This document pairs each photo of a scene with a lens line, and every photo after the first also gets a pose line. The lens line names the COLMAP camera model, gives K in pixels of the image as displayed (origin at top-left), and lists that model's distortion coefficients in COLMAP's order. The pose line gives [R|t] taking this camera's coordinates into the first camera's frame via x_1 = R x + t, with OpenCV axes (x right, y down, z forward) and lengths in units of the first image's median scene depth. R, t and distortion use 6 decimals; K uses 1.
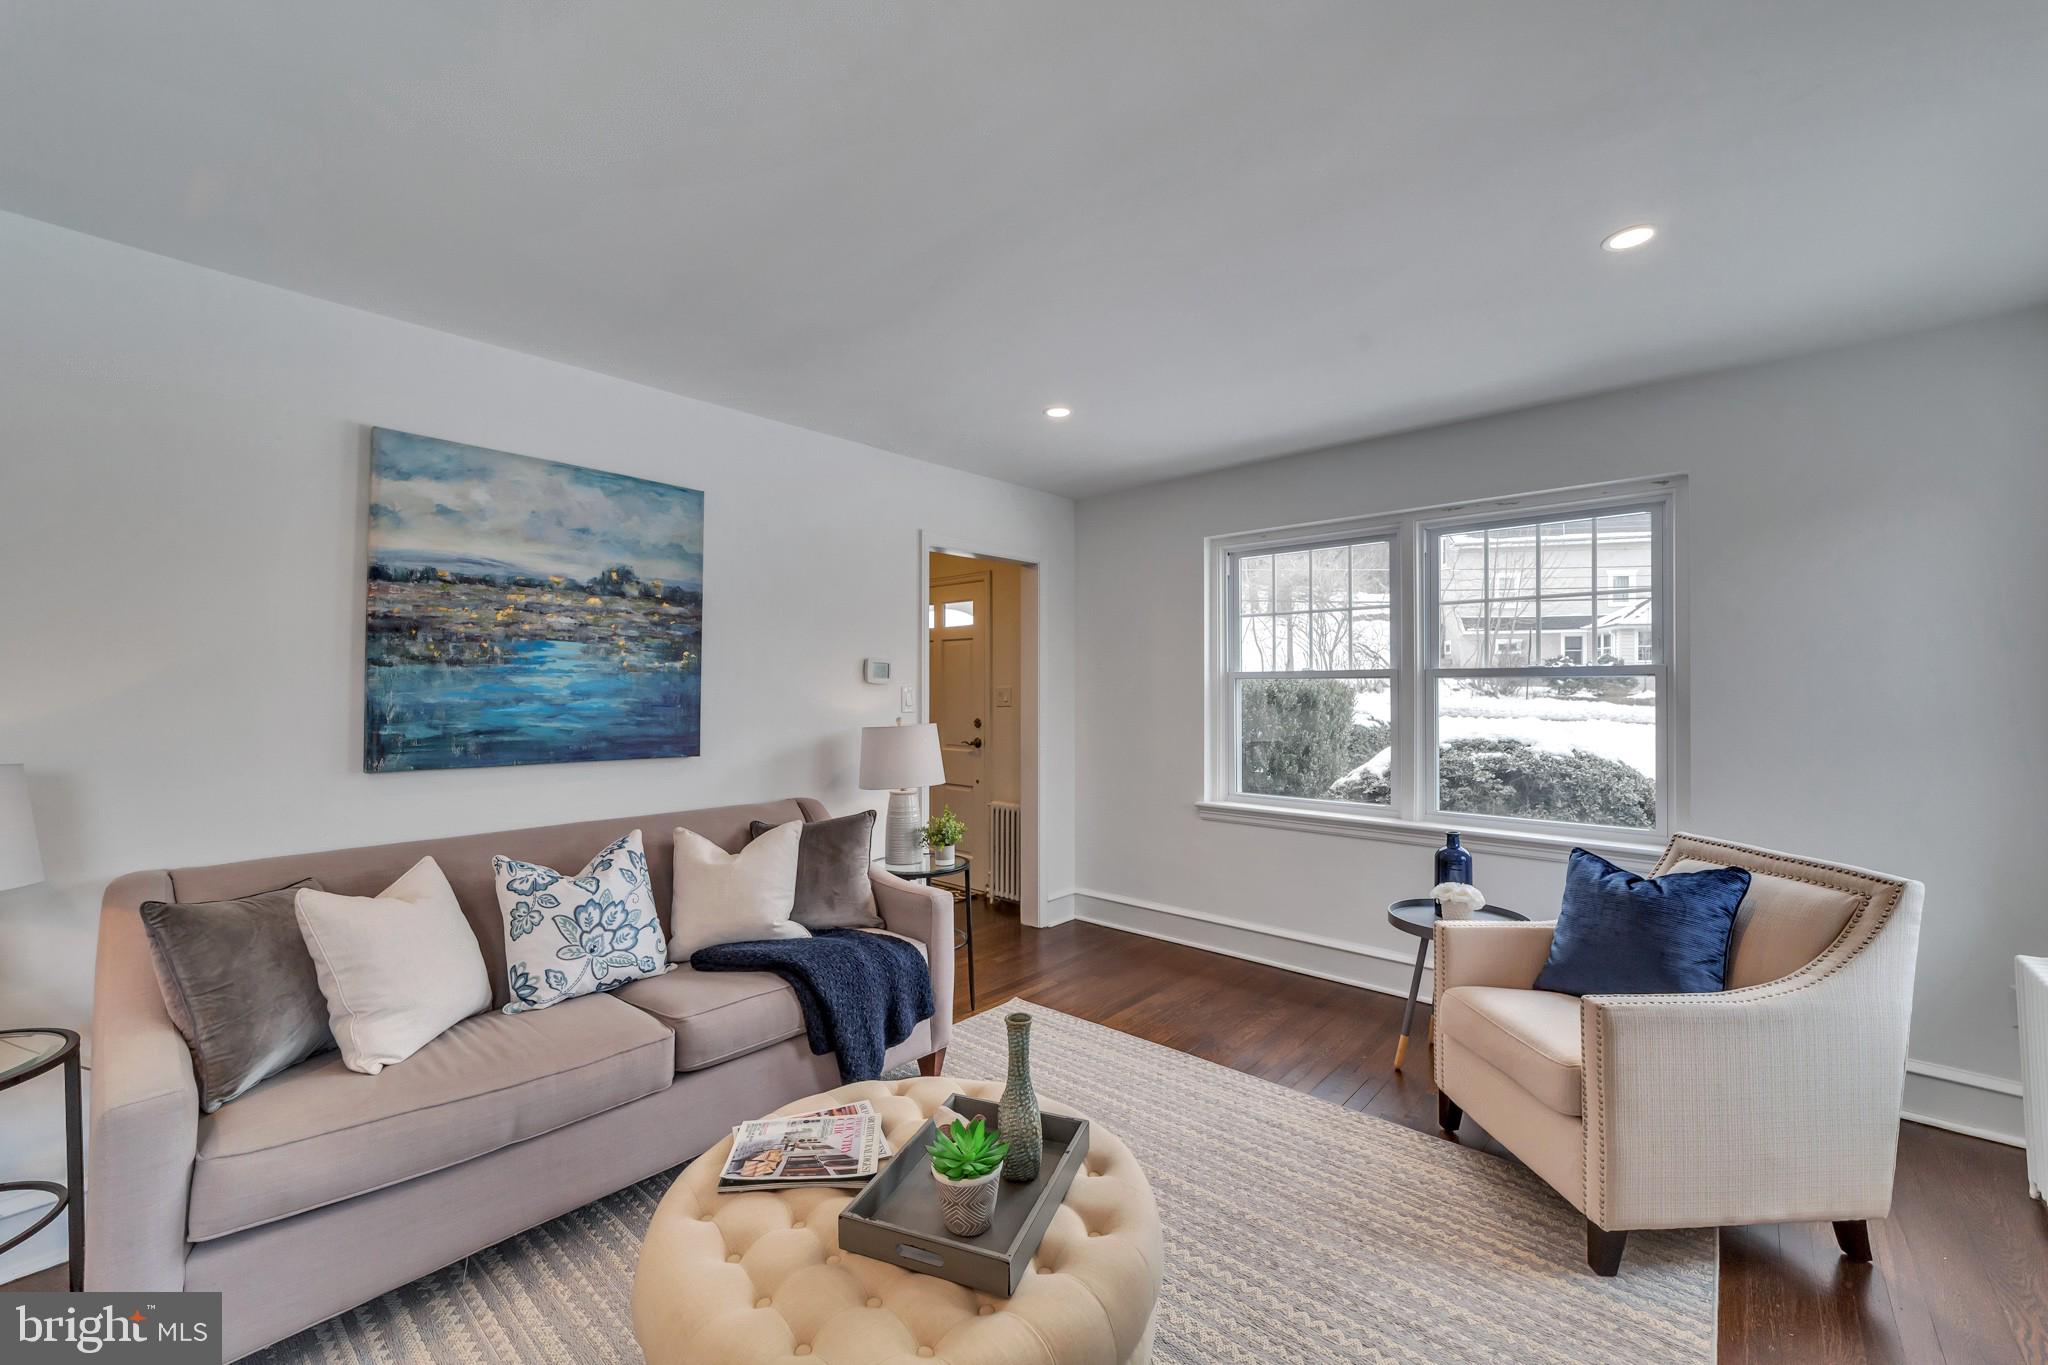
lens RADIAL K [[809.7, 0, 1012.2], [0, 809.7, 688.6], [0, 0, 1]] dist [-0.004573, -0.000146]
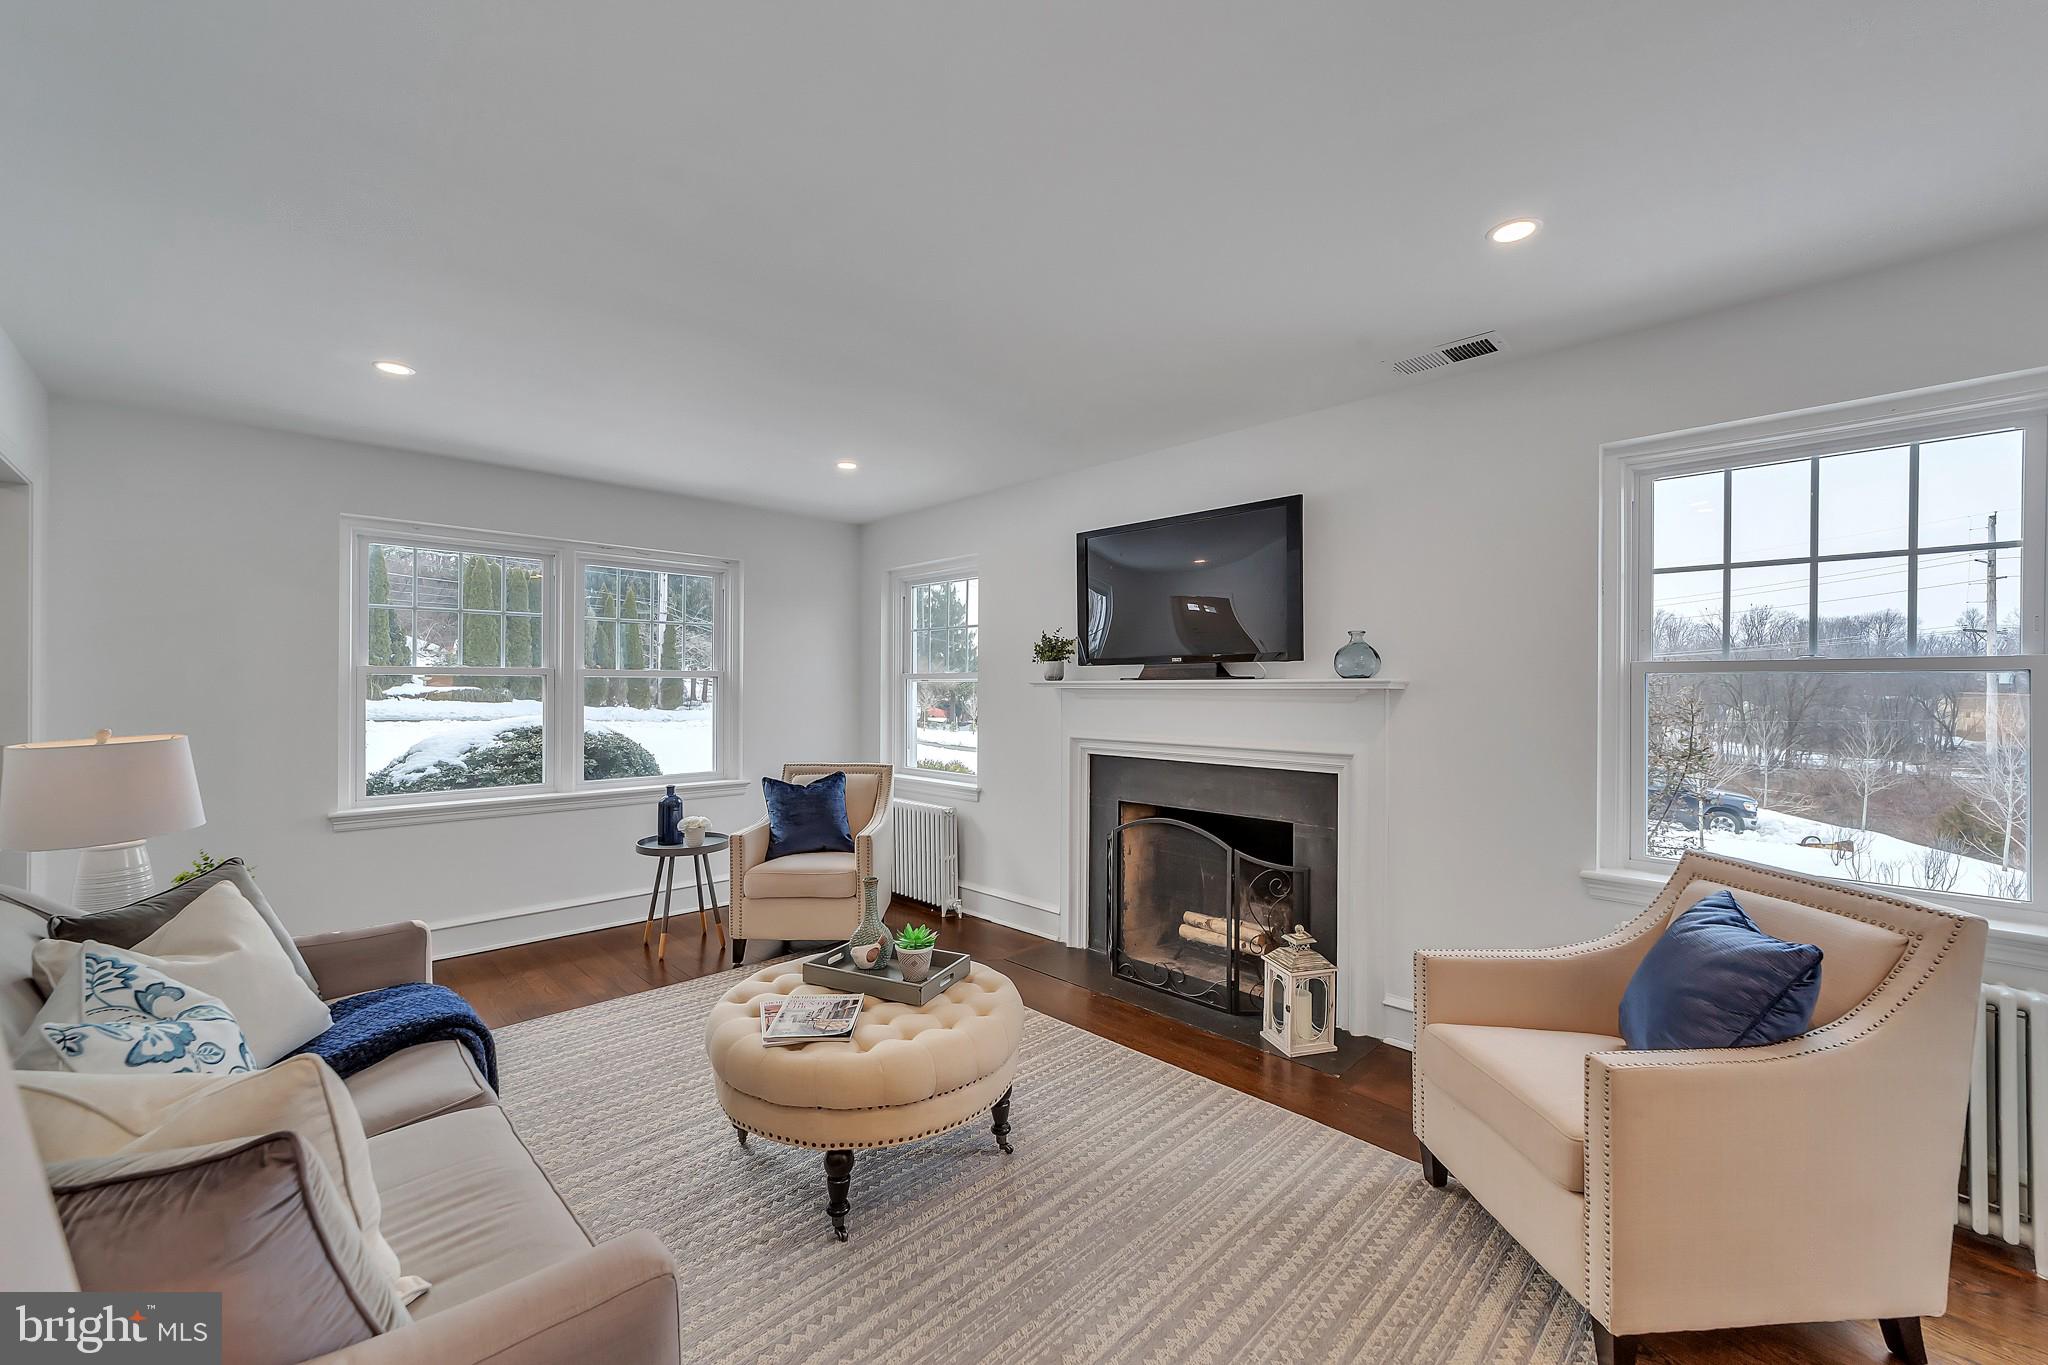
lens RADIAL K [[809.7, 0, 1018.6], [0, 809.7, 685.2], [0, 0, 1]] dist [-0.004573, -0.000146]
pose [[0.067361, 0.000237, 0.997729, -0.917264], [-0.006682, 0.999978, 0.000213, -0.005805], [-0.997706, -0.006681, 0.067361, 0.312923]]
